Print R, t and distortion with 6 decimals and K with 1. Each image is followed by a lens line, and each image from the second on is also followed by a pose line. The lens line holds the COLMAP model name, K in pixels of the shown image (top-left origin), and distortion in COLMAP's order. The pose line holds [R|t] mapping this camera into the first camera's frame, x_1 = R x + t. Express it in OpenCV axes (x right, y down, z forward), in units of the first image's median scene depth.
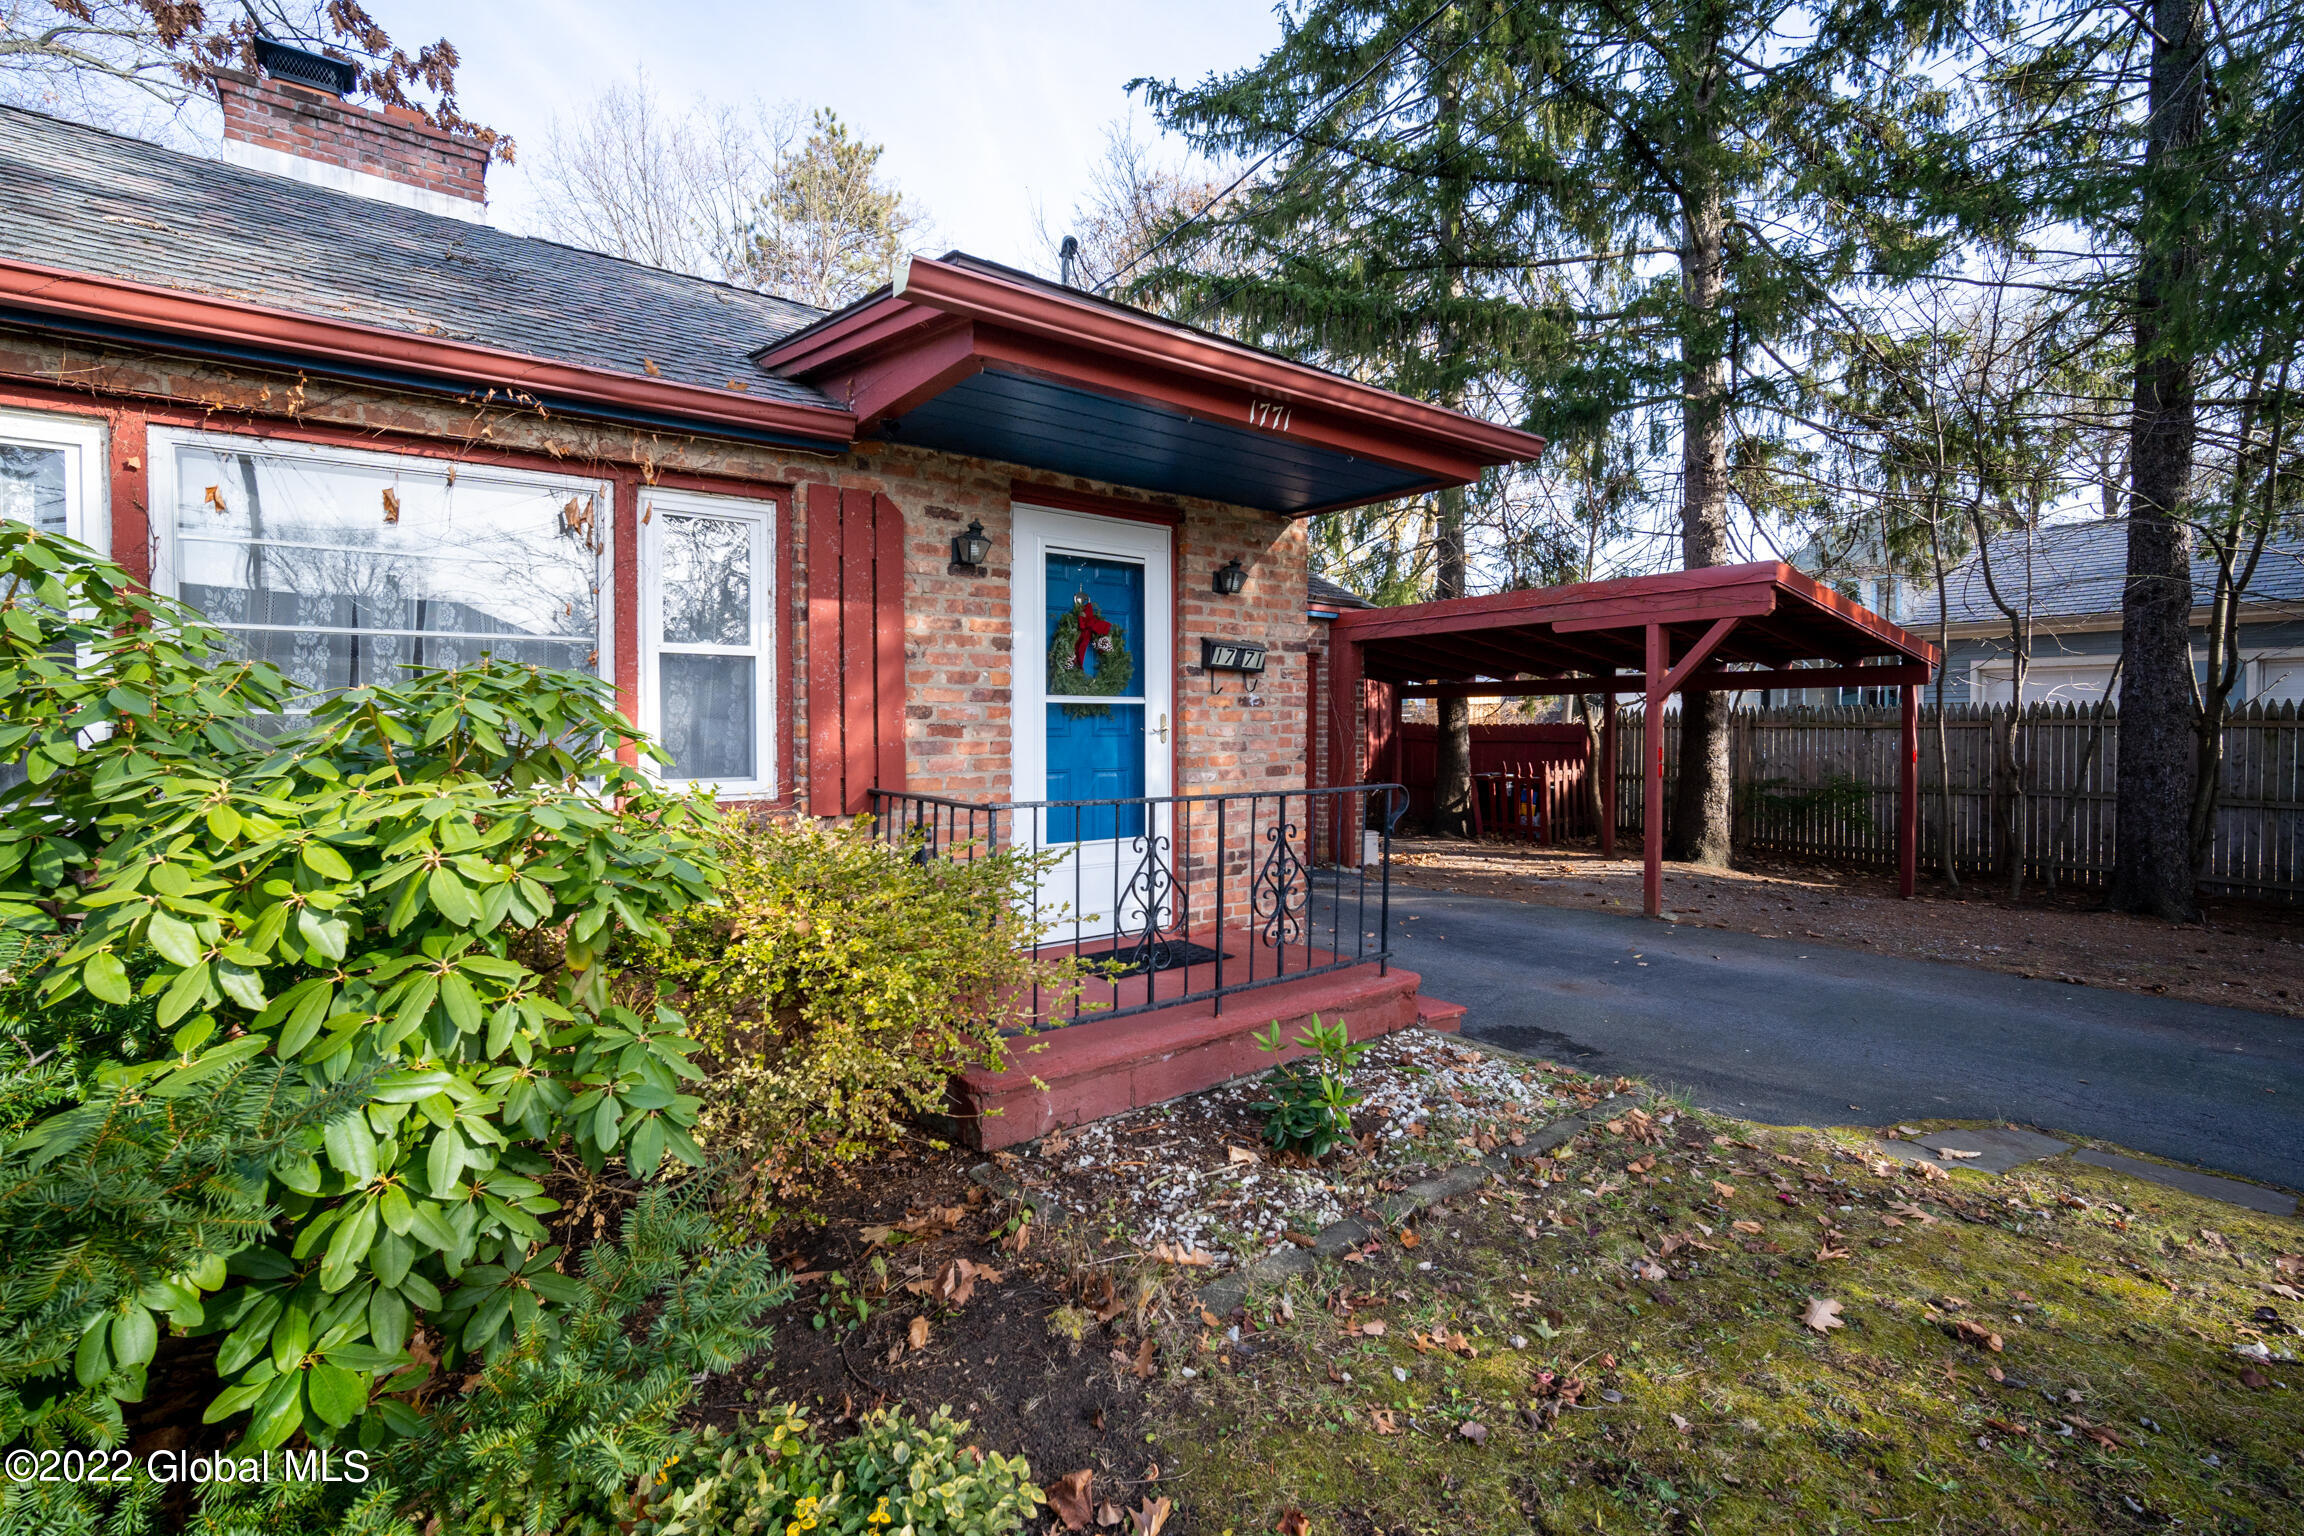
lens RADIAL K [[1020.3, 0, 1155.6], [0, 1020.3, 743.4], [0, 0, 1]] dist [-0.004102, 0.000135]
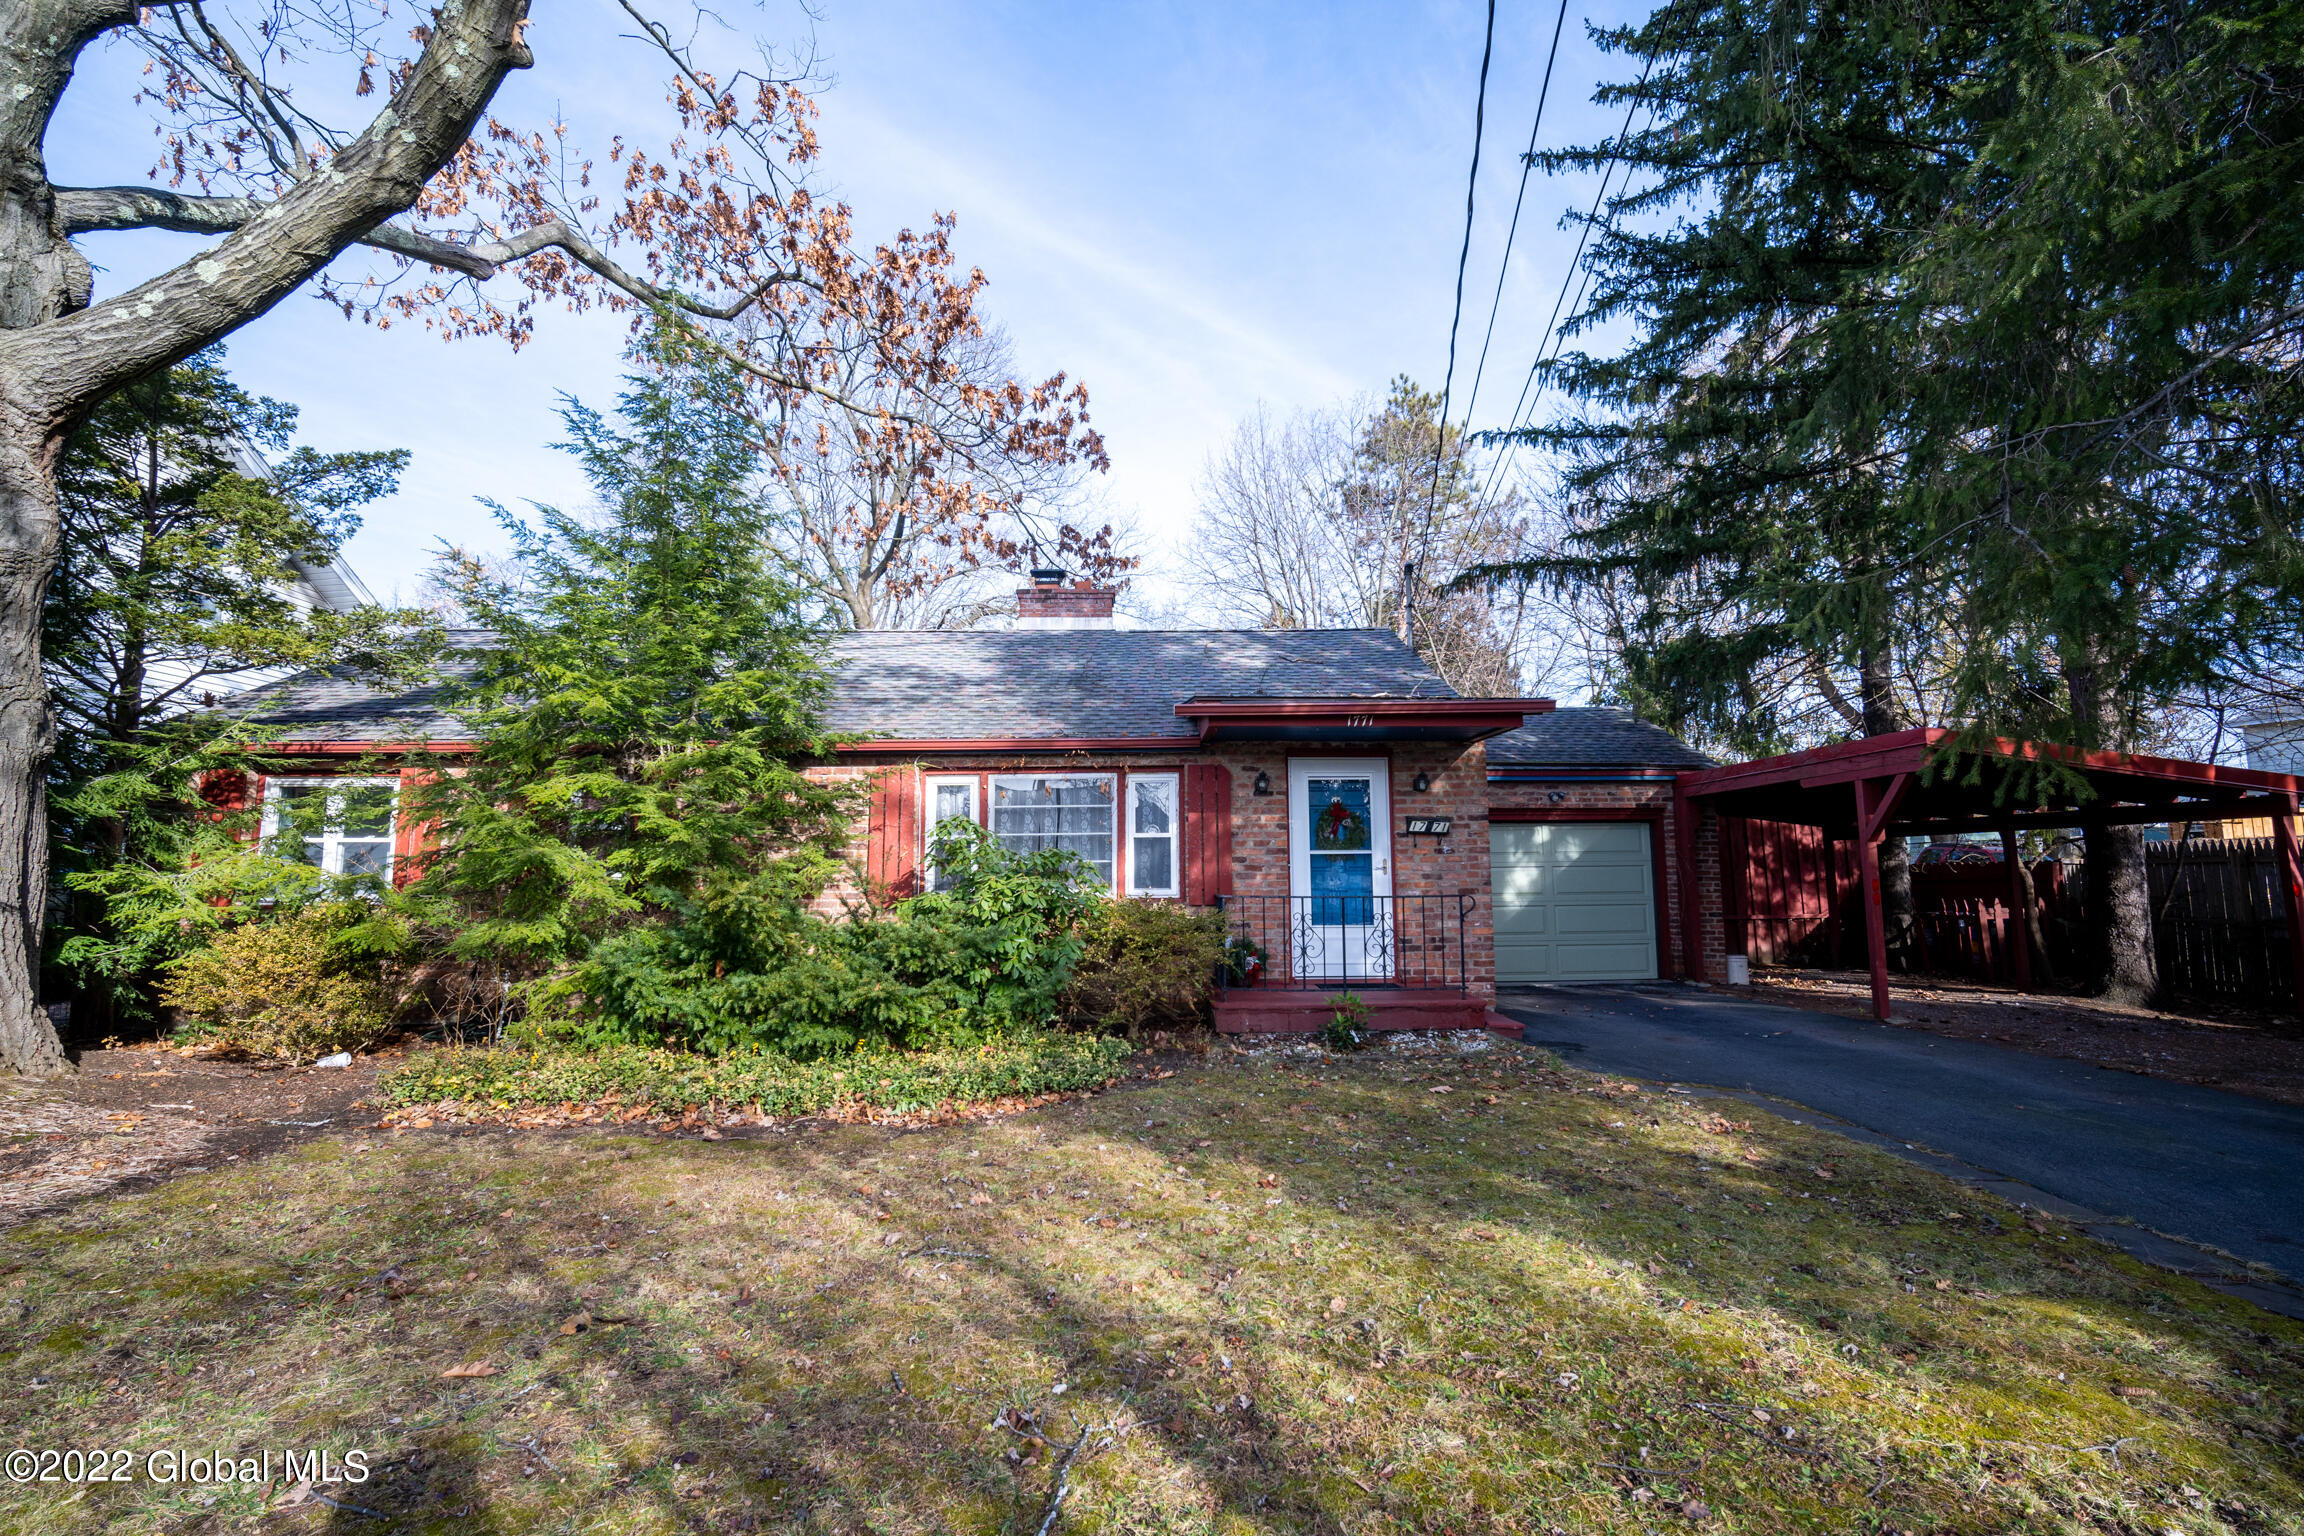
lens RADIAL K [[1020.3, 0, 1152.9], [0, 1020.3, 767.6], [0, 0, 1]] dist [-0.004102, 0.000135]
pose [[0.807107, -0.068501, -0.586417, 0.800149], [-0.004369, 0.992526, -0.121953, 0.035659], [0.590388, 0.100991, 0.800776, -0.773592]]
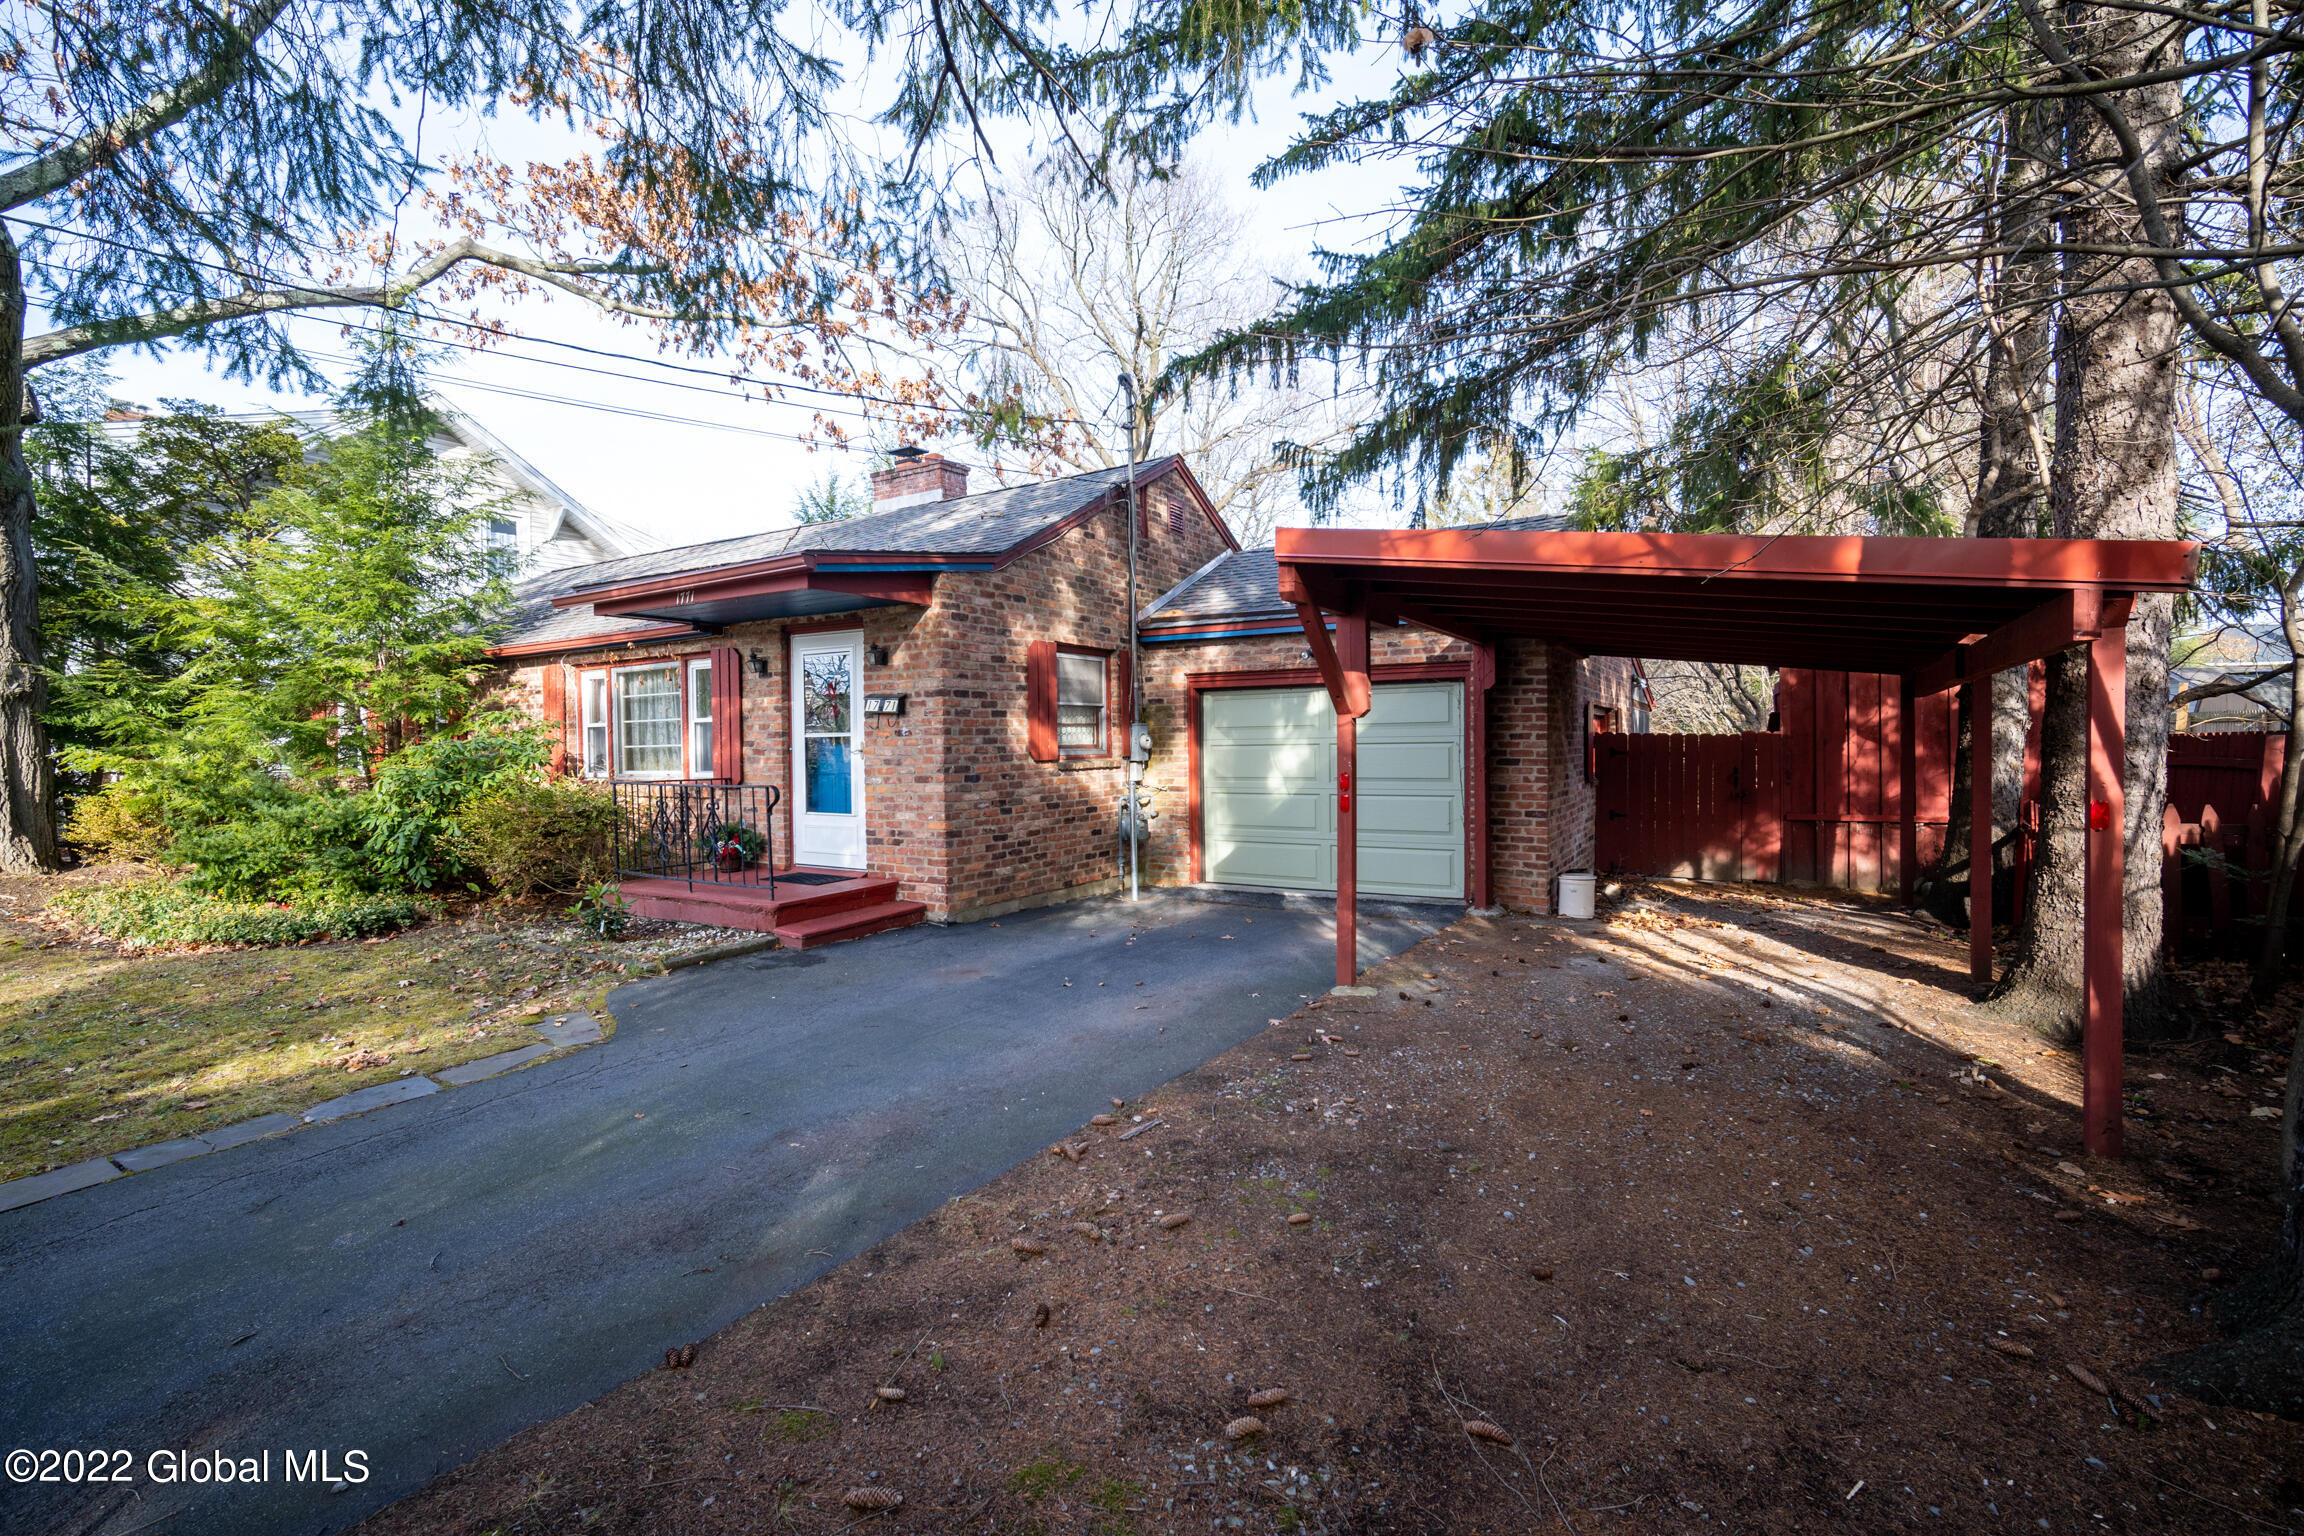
lens RADIAL K [[1020.3, 0, 1154.9], [0, 1020.3, 767.1], [0, 0, 1]] dist [-0.004102, 0.000135]
pose [[0.347621, 0.015380, -0.937509, 1.820005], [-0.007749, 0.999878, 0.013529, -0.014974], [0.937603, 0.002562, 0.347698, 0.913795]]
